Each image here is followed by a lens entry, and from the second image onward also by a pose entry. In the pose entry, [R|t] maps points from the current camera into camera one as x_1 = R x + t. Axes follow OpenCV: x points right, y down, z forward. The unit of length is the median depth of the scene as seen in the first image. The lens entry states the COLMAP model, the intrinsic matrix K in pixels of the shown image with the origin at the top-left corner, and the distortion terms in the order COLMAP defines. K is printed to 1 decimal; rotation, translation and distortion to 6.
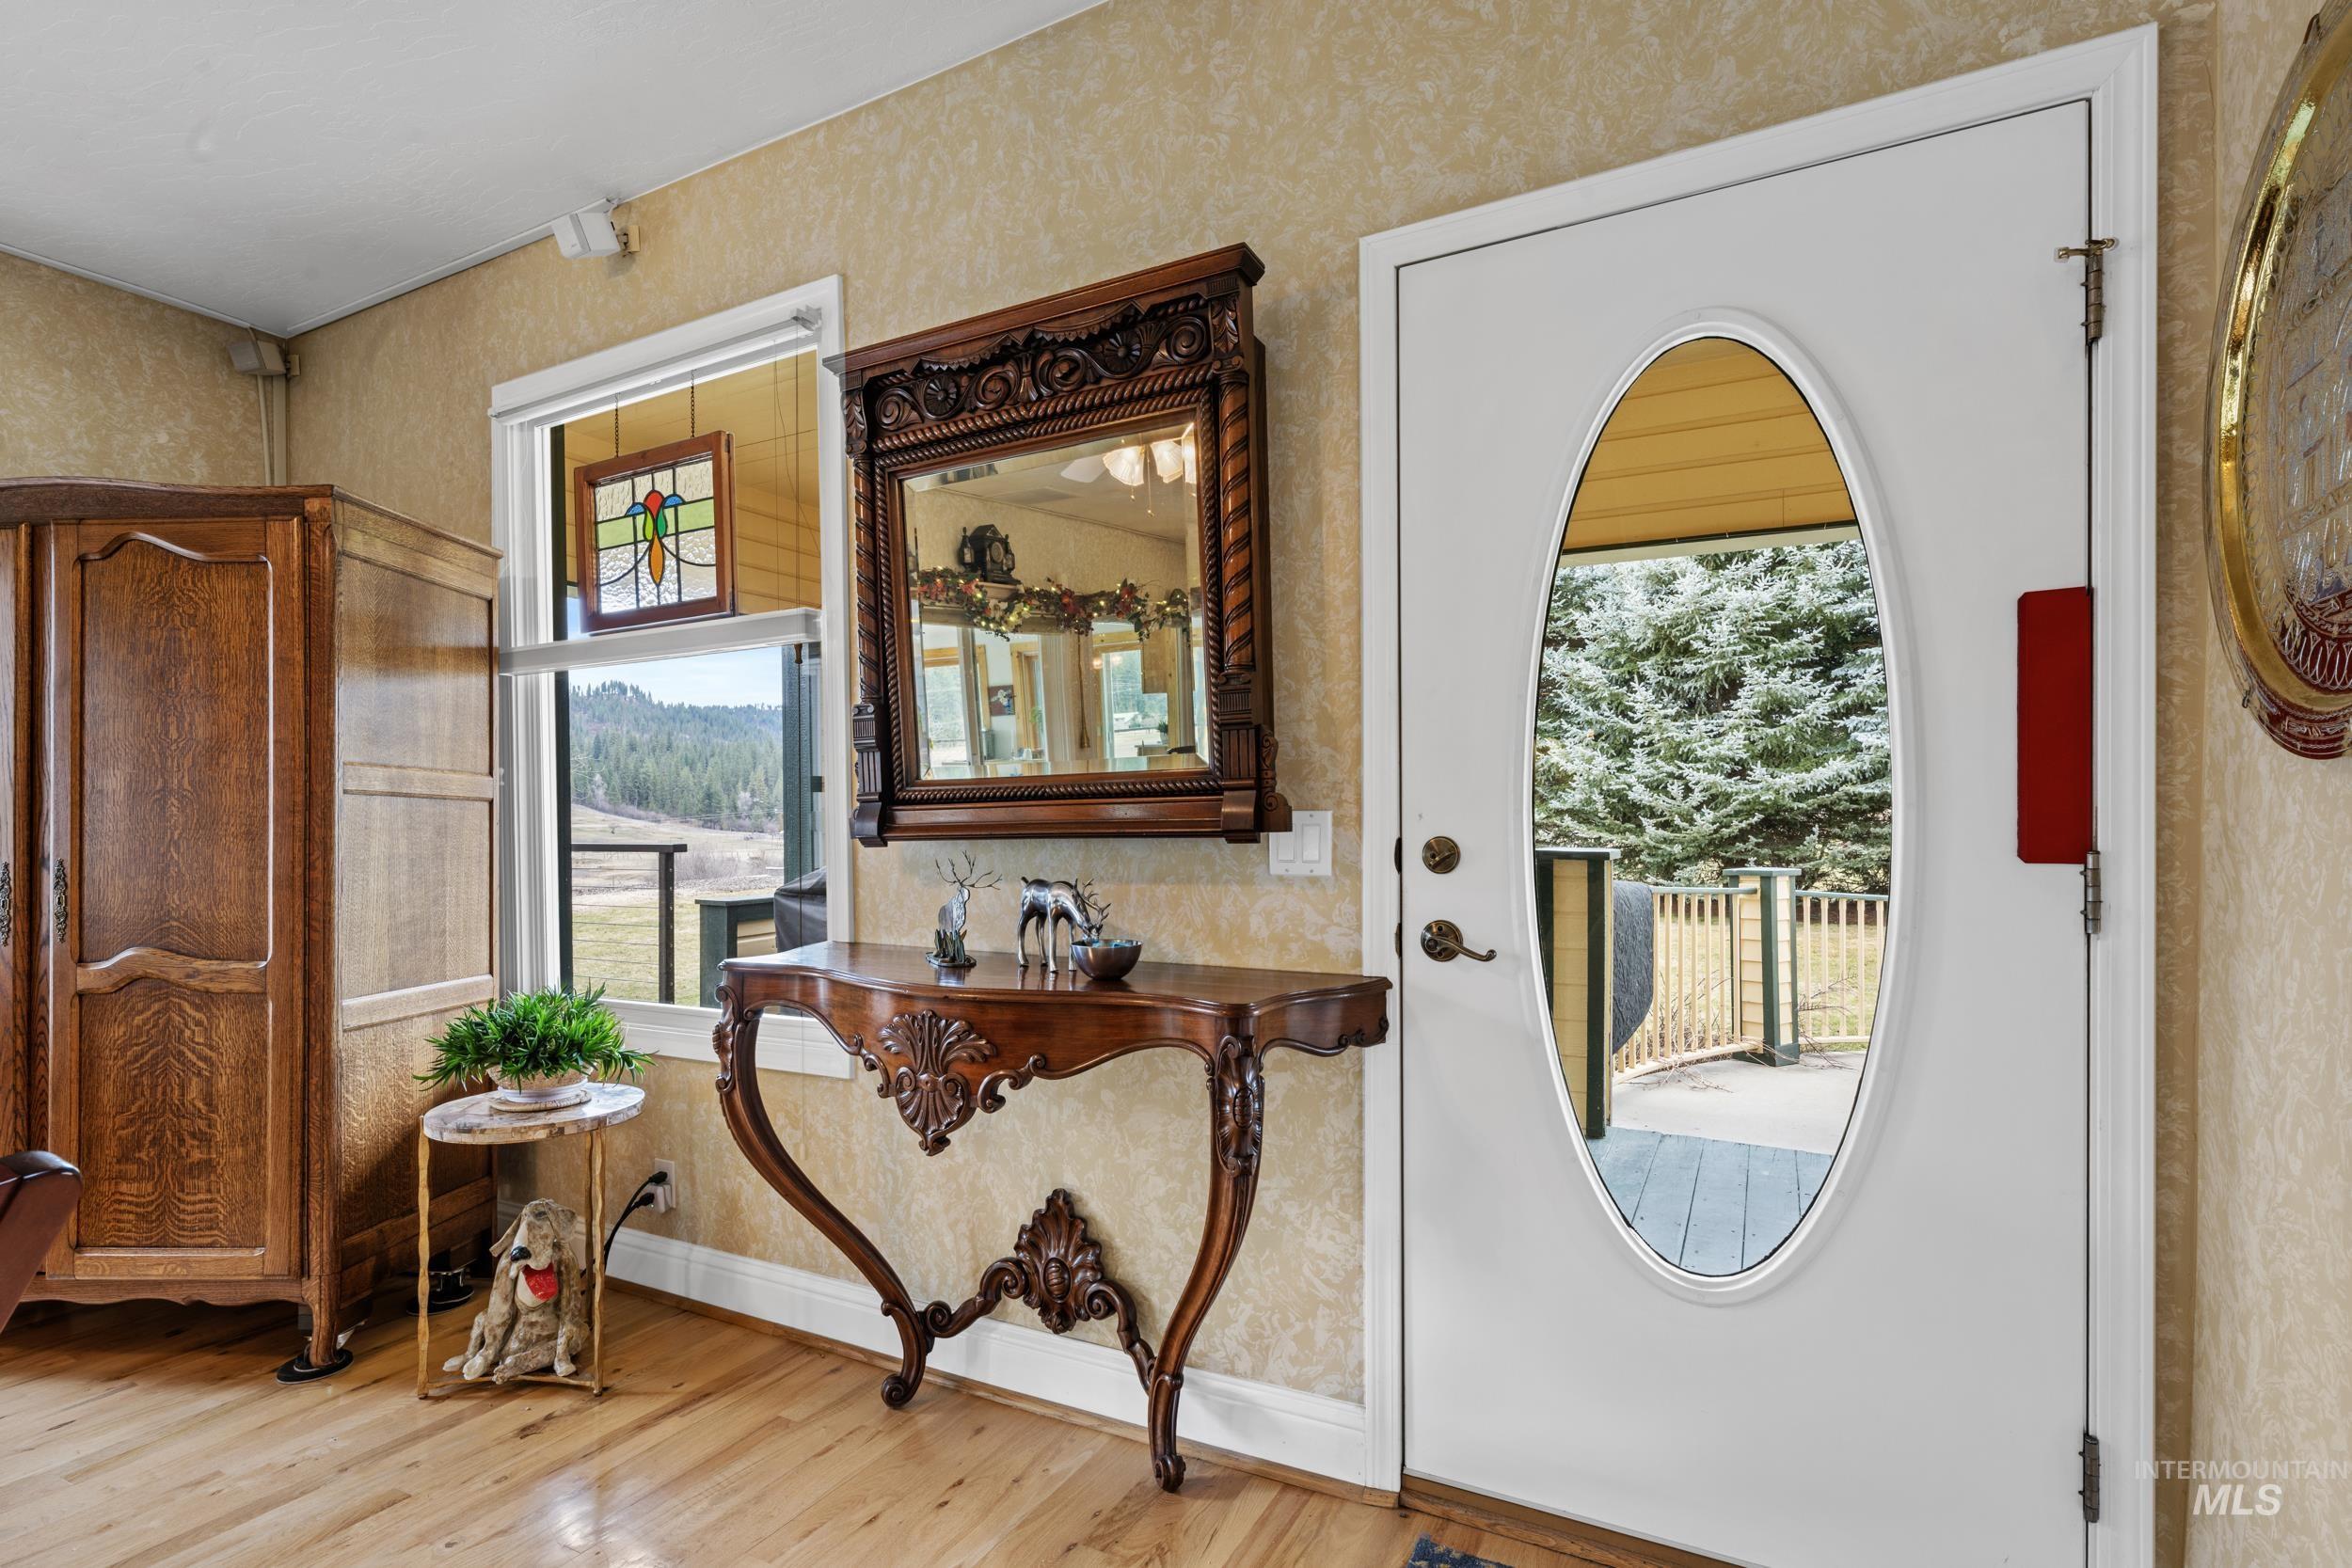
lens RADIAL K [[1116.4, 0, 1183.3], [0, 1116.4, 828.1], [0, 0, 1]] dist [0.000372, 0.000080]
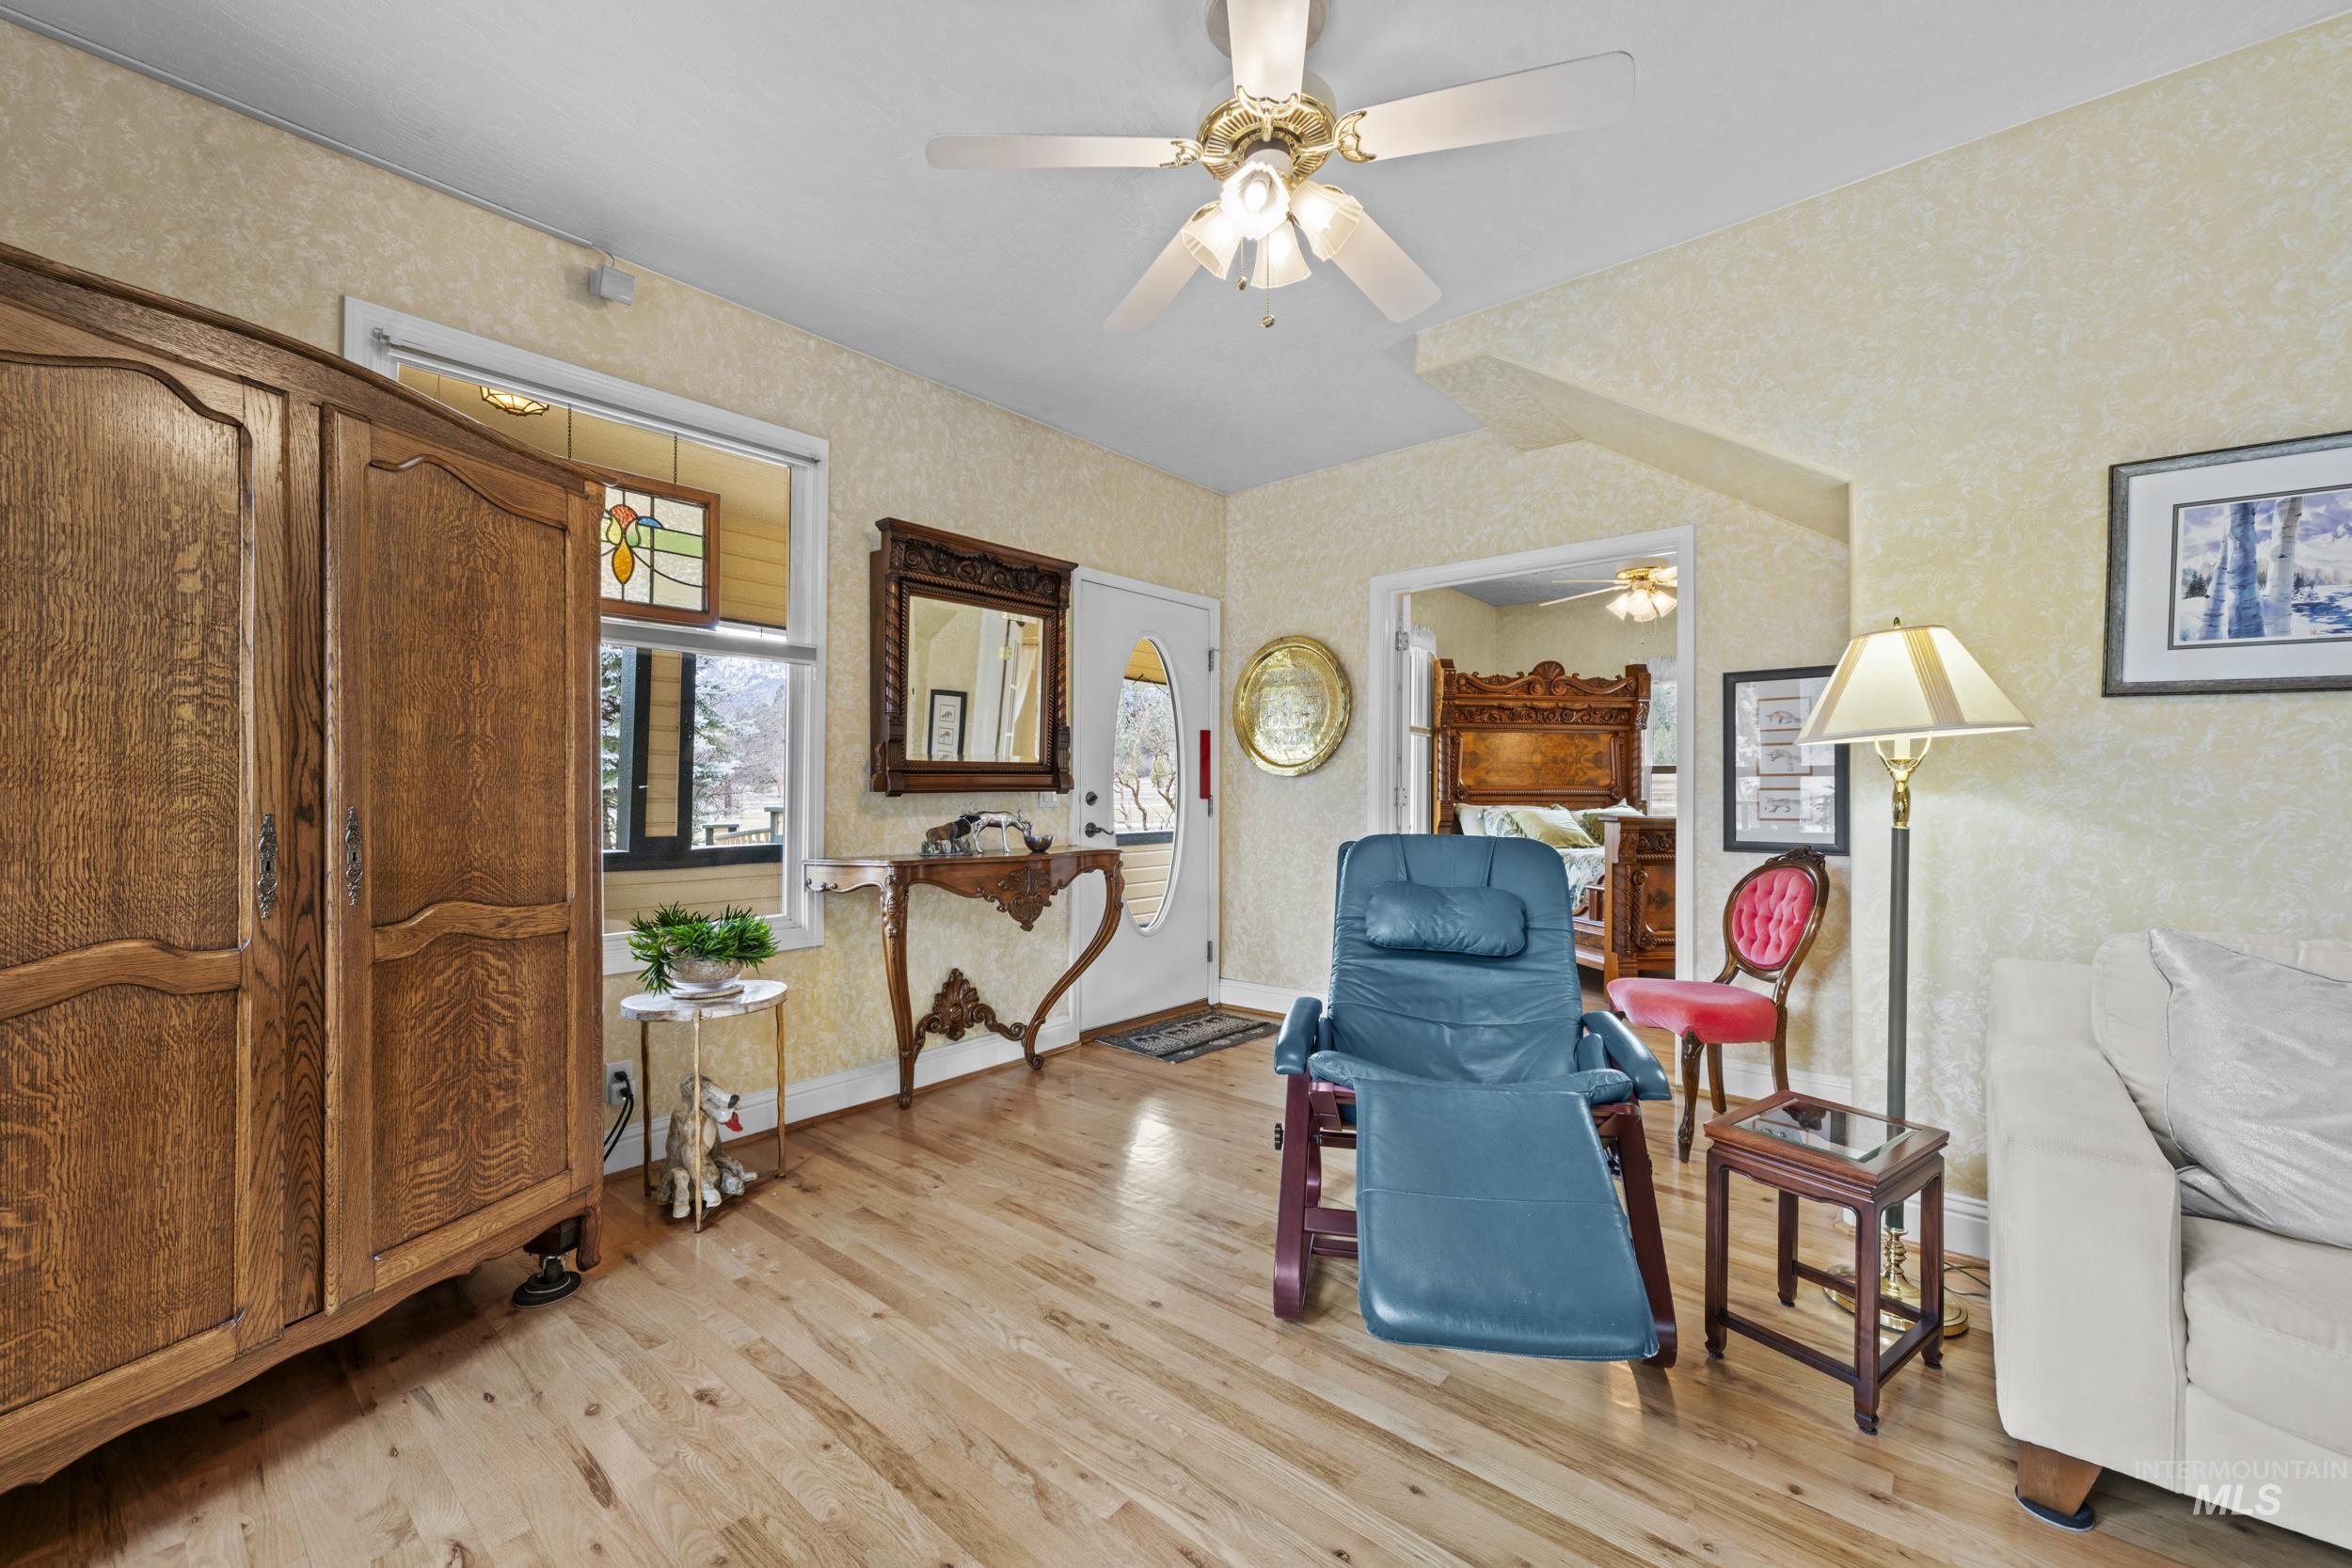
lens RADIAL K [[930.0, 0, 1182.6], [0, 930.0, 787.4], [0, 0, 1]] dist [-0.001574, -0.000031]
pose [[0.216730, 0.013861, 0.976133, -1.559584], [0.006174, 0.999860, -0.015569, 0.026979], [-0.976212, 0.009401, 0.216614, 0.228354]]
